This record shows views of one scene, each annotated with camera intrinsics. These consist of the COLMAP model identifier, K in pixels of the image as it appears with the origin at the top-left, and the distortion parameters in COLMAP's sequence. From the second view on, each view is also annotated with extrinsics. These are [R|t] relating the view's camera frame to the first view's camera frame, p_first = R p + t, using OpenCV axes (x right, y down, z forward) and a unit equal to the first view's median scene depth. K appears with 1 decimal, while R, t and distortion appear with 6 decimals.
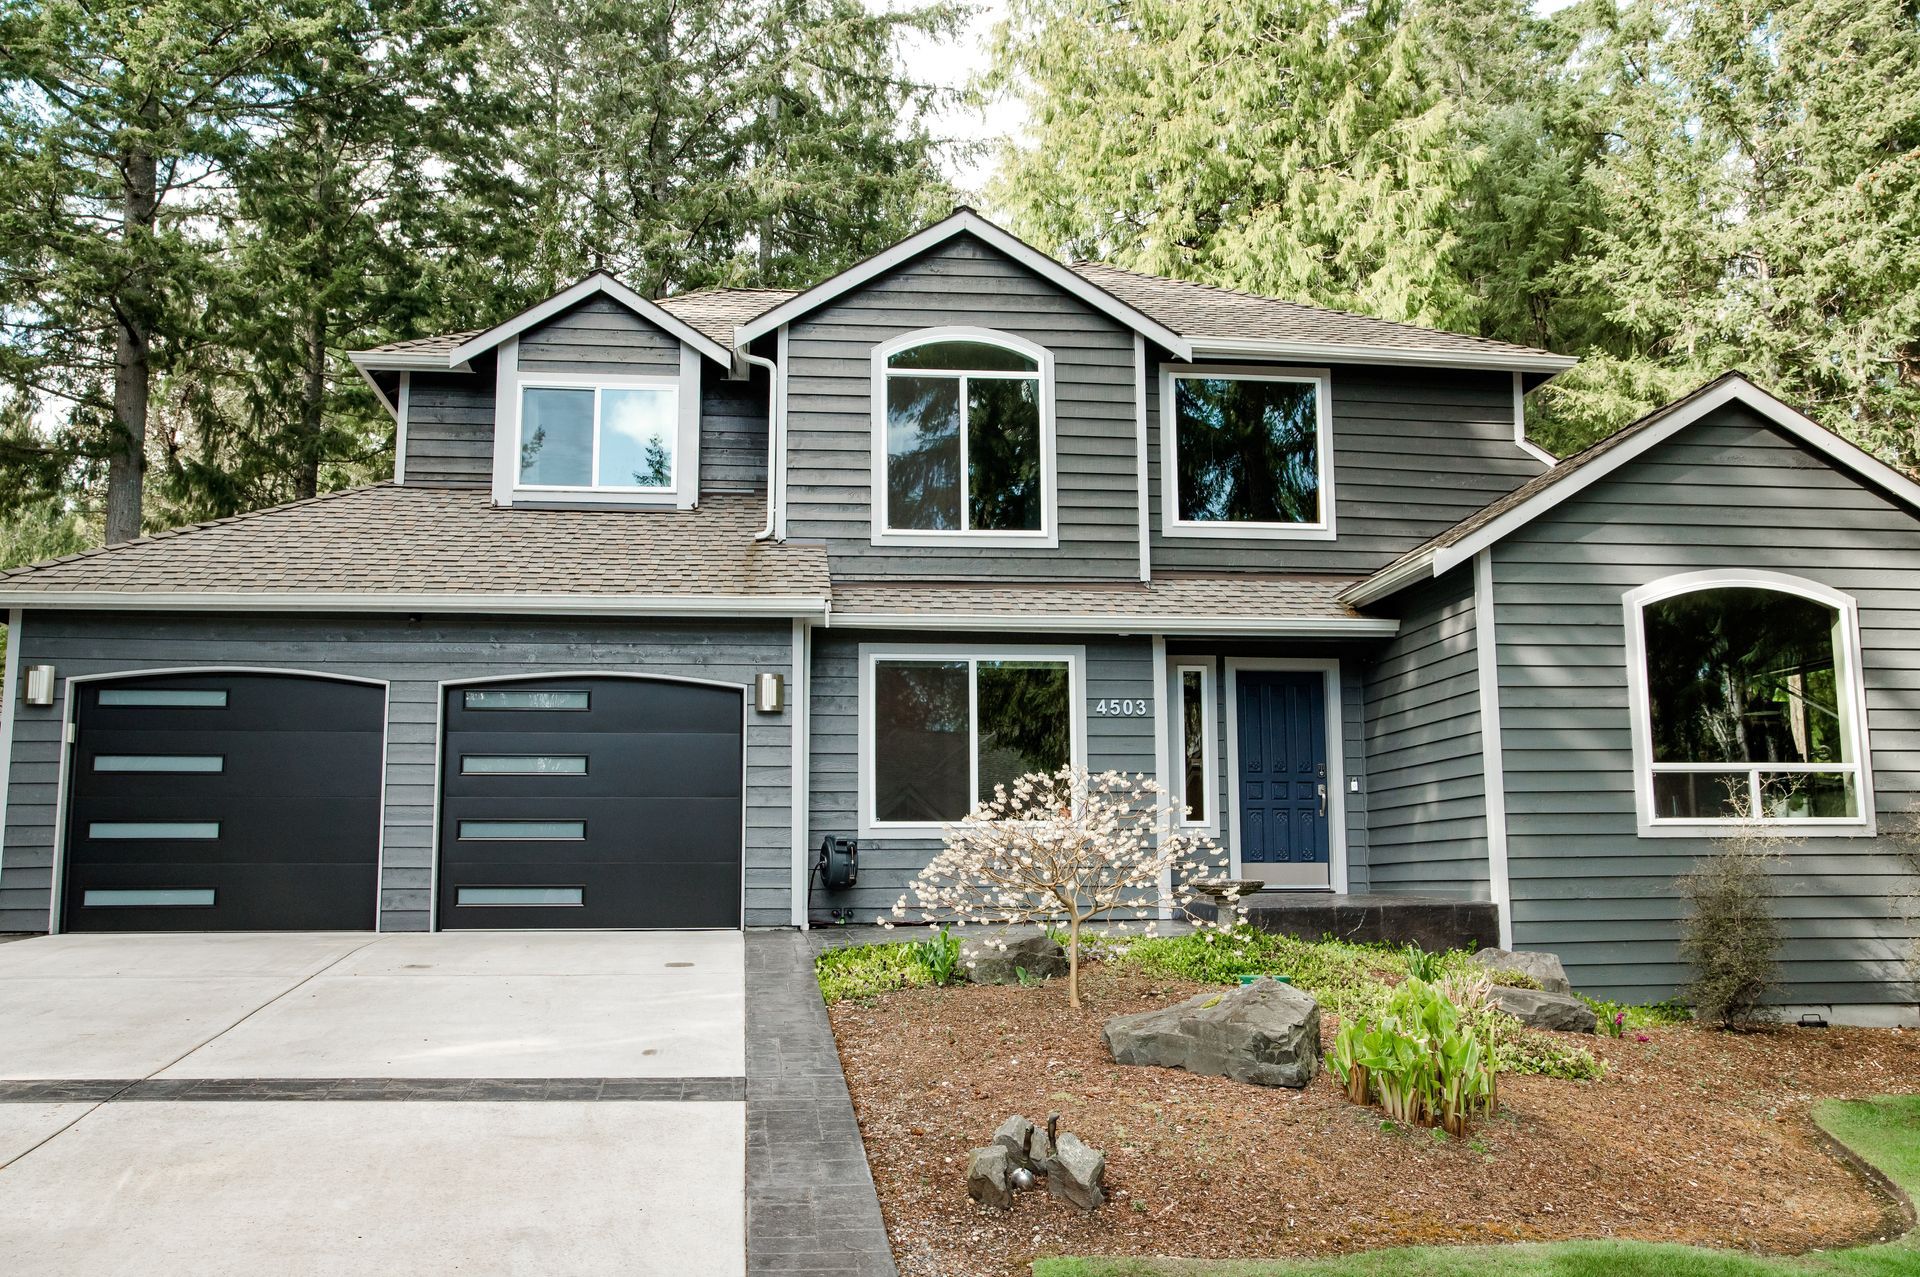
lens RADIAL K [[1682.6, 0, 957.7], [0, 1682.6, 657.1], [0, 0, 1]] dist [-0.078998, 0.133134]
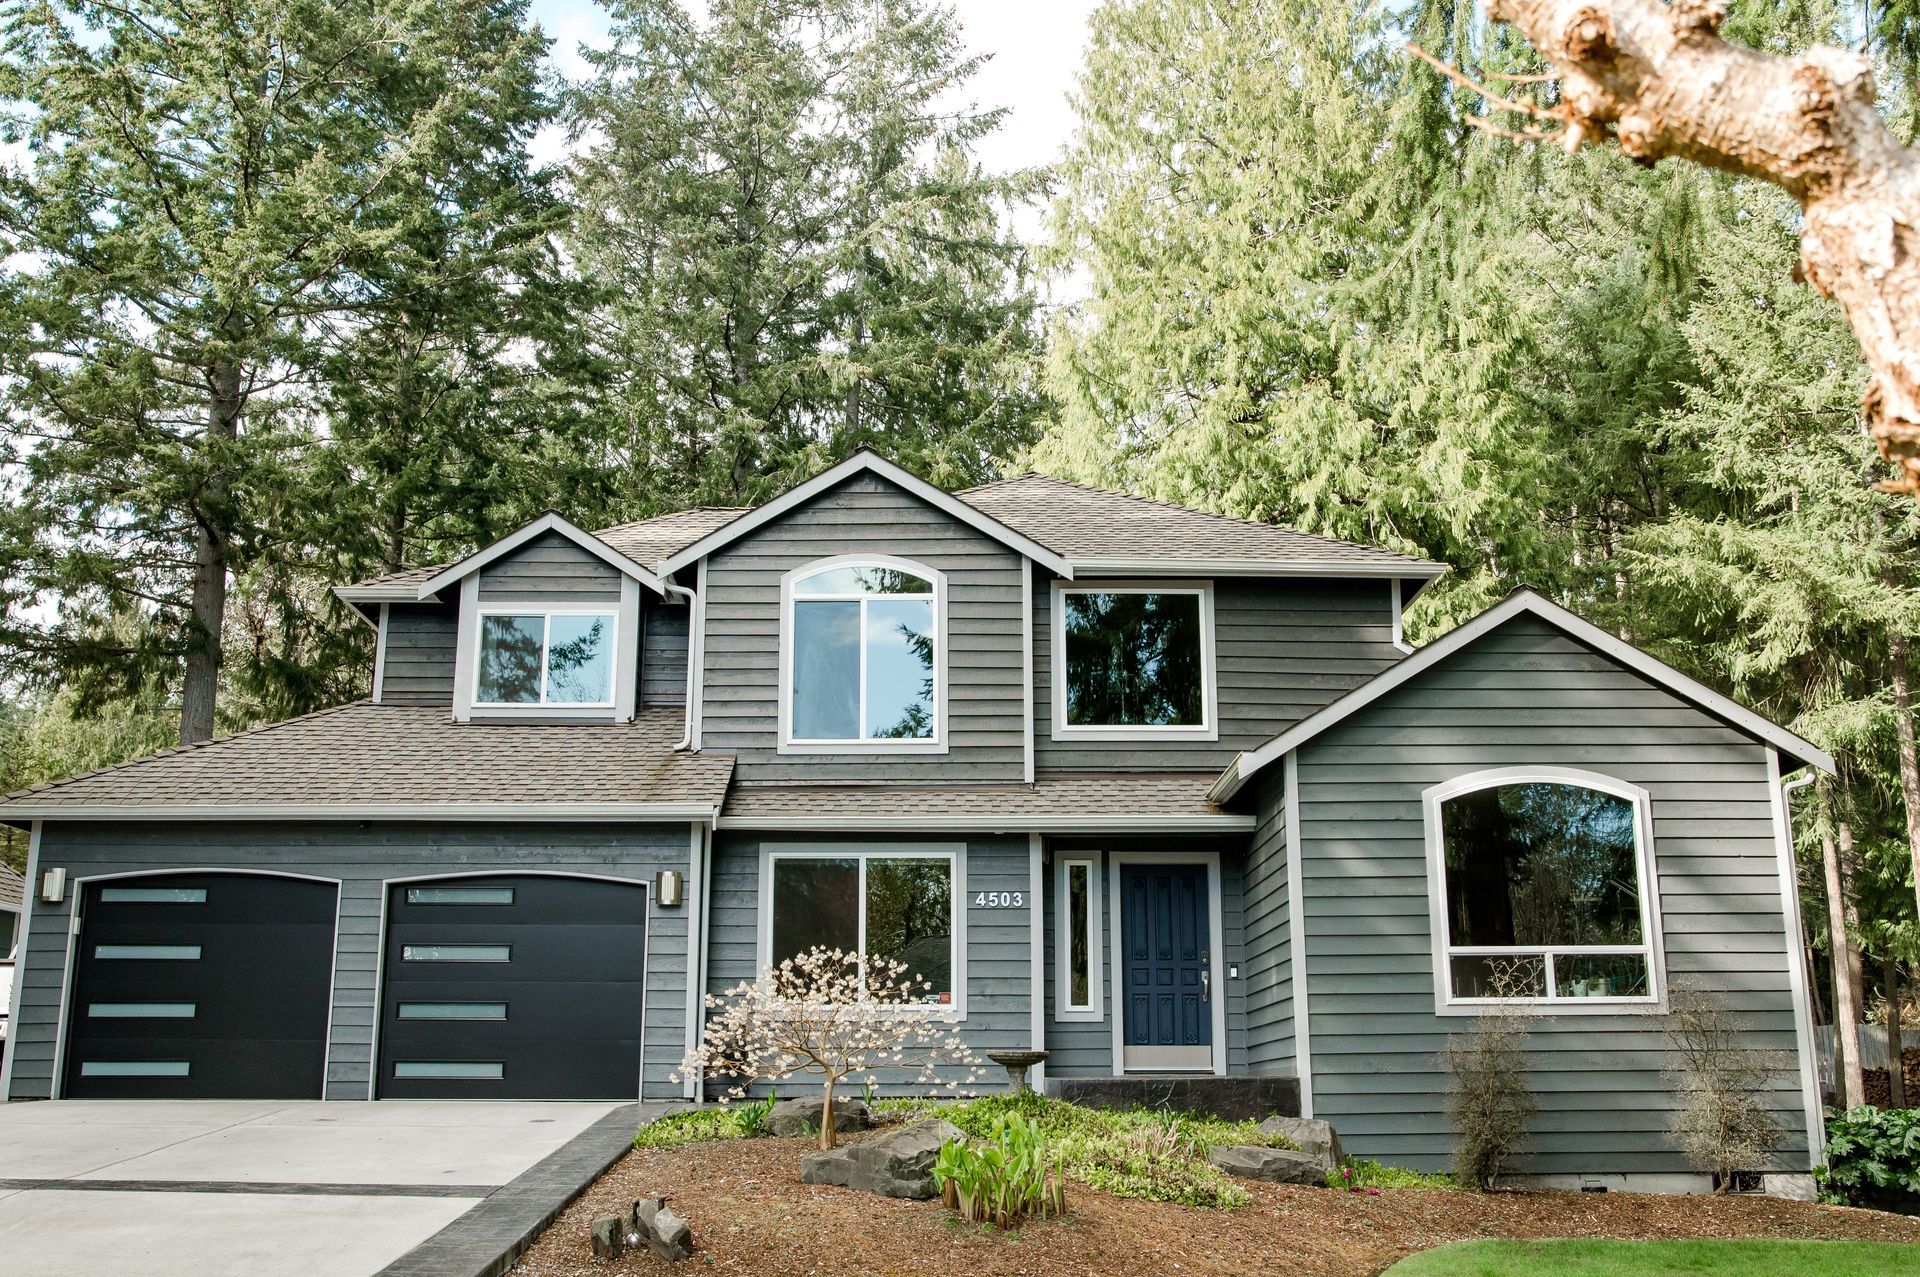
lens RADIAL K [[1913.6, 0, 960.0], [0, 1913.6, 638.5], [0, 0, 1]] dist [-0.089352, 0.158307]
pose [[0.994604, -0.021197, -0.101559, 0.195291], [0.010263, 0.994206, -0.107002, -0.006023], [0.103238, 0.105382, 0.989058, -0.238812]]
